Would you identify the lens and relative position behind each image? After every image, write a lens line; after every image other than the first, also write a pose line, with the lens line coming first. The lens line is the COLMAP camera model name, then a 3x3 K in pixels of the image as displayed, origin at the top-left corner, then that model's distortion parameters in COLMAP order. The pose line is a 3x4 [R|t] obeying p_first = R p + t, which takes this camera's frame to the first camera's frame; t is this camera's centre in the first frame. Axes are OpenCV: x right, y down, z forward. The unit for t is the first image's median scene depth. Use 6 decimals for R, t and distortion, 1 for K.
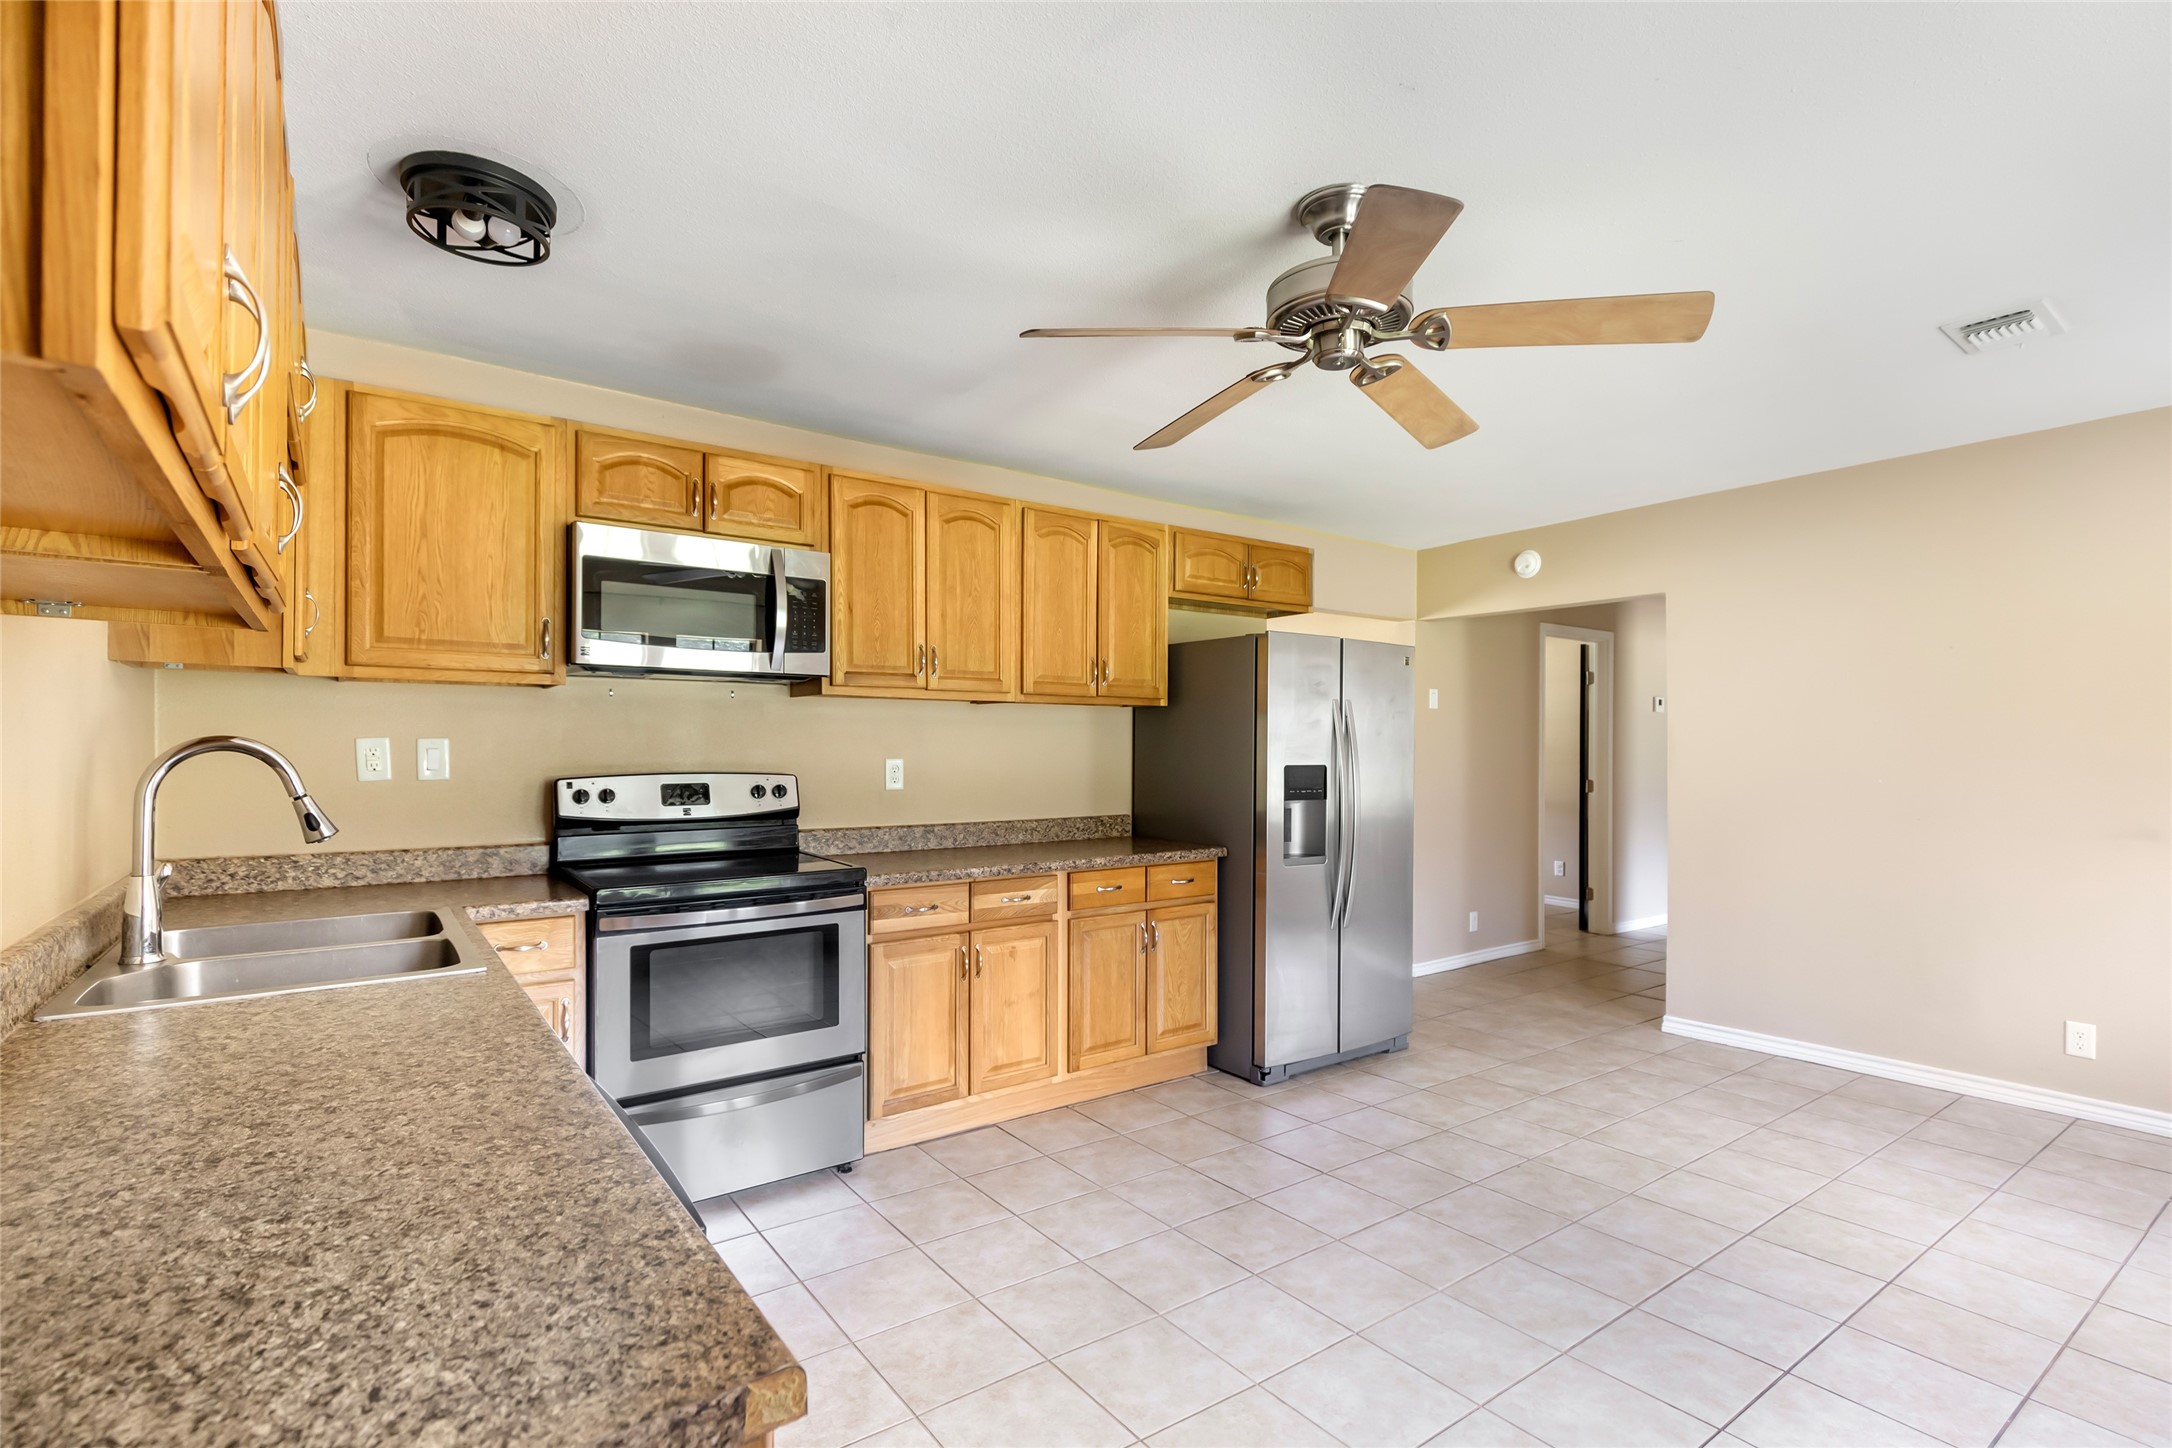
lens RADIAL K [[1015.3, 0, 1077.8], [0, 1015.3, 745.6], [0, 0, 1]] dist [-0.005170, 0.001013]
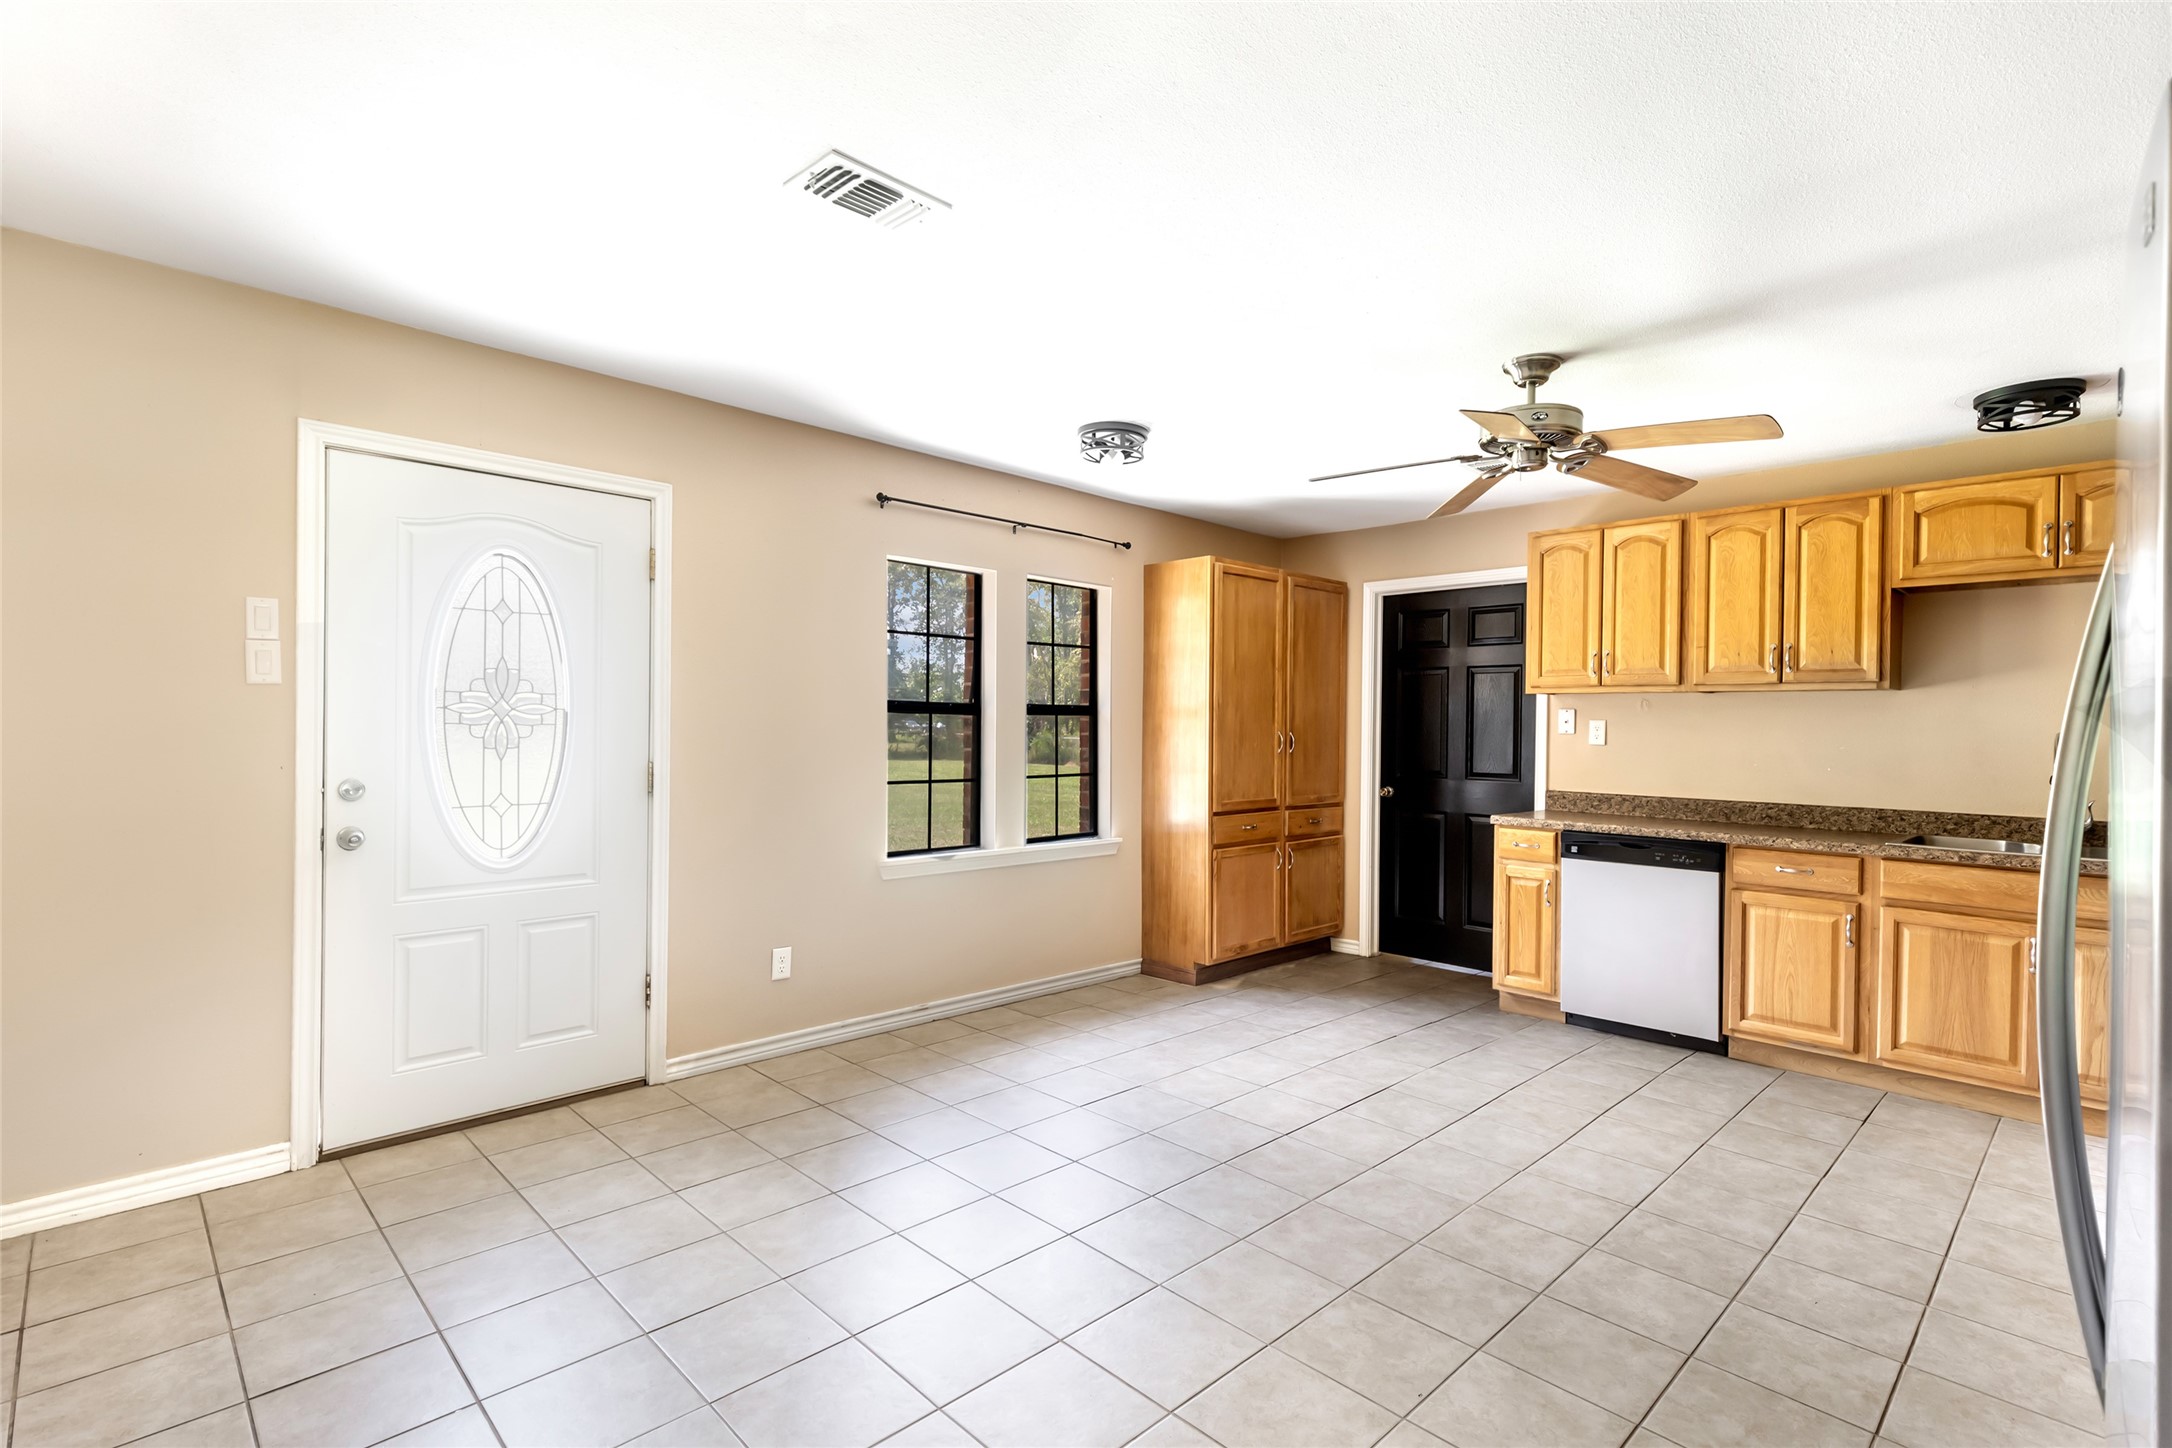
lens RADIAL K [[1015.3, 0, 1099.1], [0, 1015.3, 733.3], [0, 0, 1]] dist [-0.005170, 0.001013]
pose [[-0.989525, -0.020273, -0.142929, 0.655625], [-0.021296, 0.999757, 0.005634, 0.010245], [0.142780, 0.008618, -0.989717, 1.429923]]
